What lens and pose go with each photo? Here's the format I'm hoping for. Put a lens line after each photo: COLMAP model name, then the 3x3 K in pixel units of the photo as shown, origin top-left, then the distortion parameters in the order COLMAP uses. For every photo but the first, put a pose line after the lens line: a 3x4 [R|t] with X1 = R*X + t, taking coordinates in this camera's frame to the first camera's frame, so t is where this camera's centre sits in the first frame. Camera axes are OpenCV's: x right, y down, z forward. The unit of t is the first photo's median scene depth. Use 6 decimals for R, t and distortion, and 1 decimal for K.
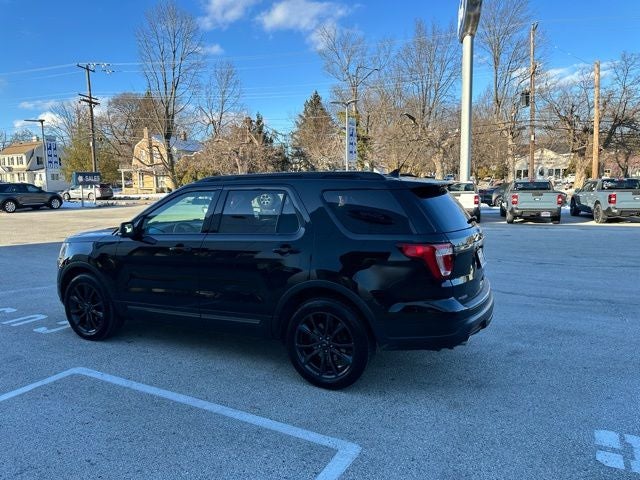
lens RADIAL K [[450.4, 0, 315.6], [0, 450.4, 239.5], [0, 0, 1]] dist [0.034137, -0.043829]
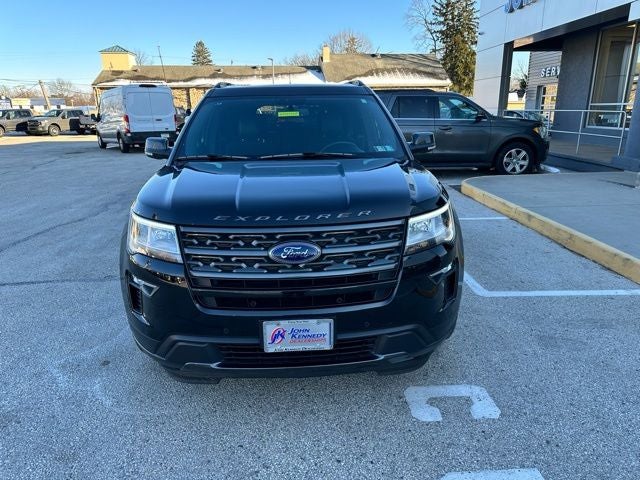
lens RADIAL K [[450.4, 0, 321.0], [0, 450.4, 241.3], [0, 0, 1]] dist [0.034137, -0.043829]
pose [[-0.497970, -0.218669, 0.839172, -0.213620], [0.125518, 0.939322, 0.319249, -0.028028], [-0.858062, 0.264307, -0.440308, 0.319966]]
